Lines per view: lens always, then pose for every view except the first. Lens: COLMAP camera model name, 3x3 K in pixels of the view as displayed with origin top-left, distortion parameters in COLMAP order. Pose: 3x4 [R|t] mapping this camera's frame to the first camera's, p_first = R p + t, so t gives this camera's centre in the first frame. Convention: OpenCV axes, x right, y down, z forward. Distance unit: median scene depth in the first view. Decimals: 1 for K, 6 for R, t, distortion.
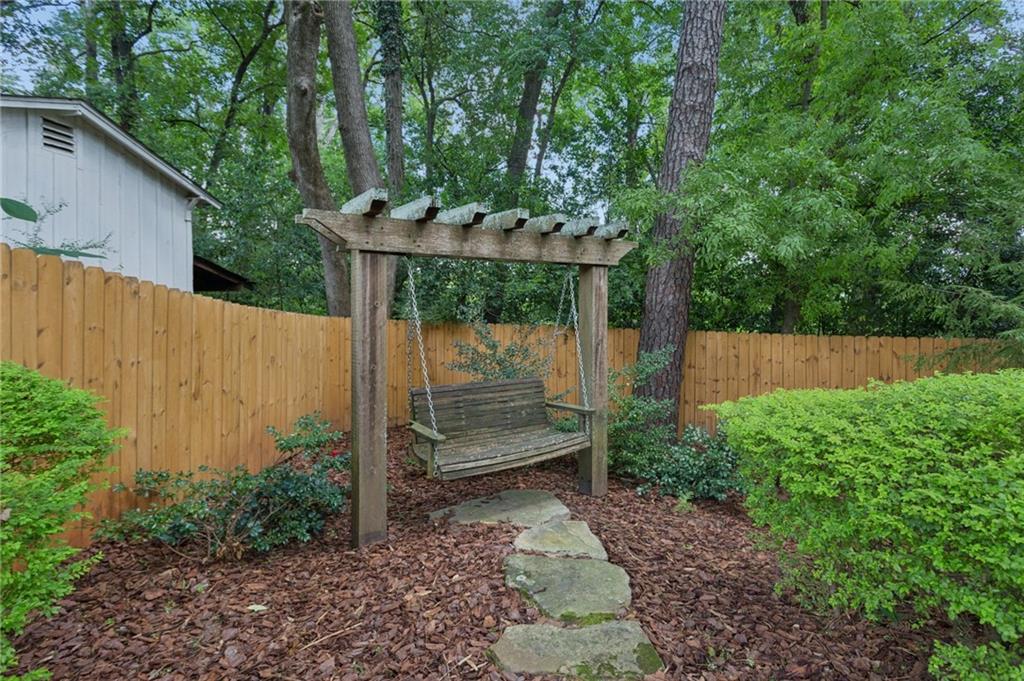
lens RADIAL K [[494.8, 0, 517.0], [0, 494.8, 313.0], [0, 0, 1]] dist [-0.001056, -0.000042]
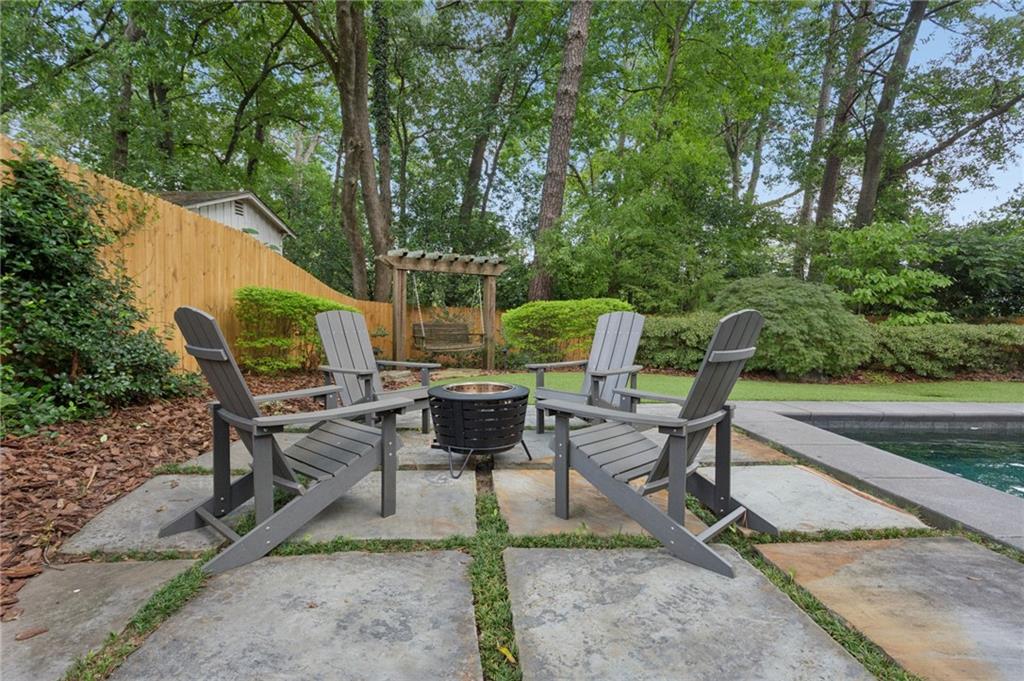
lens RADIAL K [[503.9, 0, 512.3], [0, 503.9, 333.8], [0, 0, 1]] dist [0.002149, 0.000893]
pose [[0.997855, 0.012294, 0.064305, 0.112412], [-0.014379, 0.999382, 0.032074, 0.101120], [-0.063871, -0.032930, 0.997415, -1.388888]]
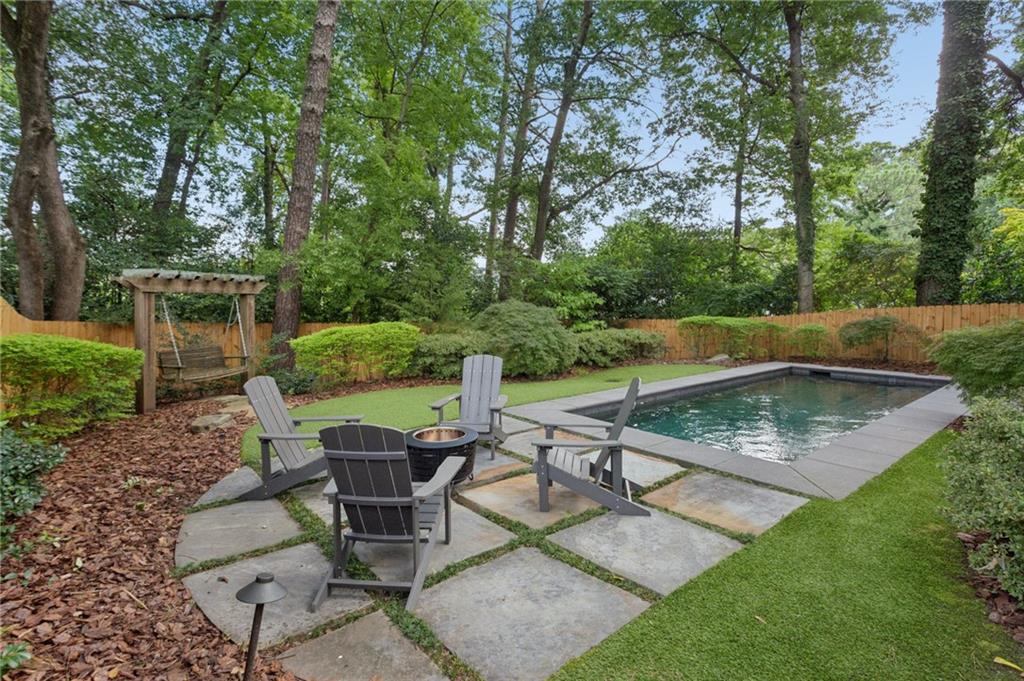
lens RADIAL K [[494.8, 0, 517.0], [0, 494.8, 313.0], [0, 0, 1]] dist [-0.001056, -0.000042]
pose [[0.773438, -0.015131, 0.633691, -0.316249], [0.010288, 0.999883, 0.011318, -0.022581], [-0.633788, -0.002235, 0.773504, -1.478046]]
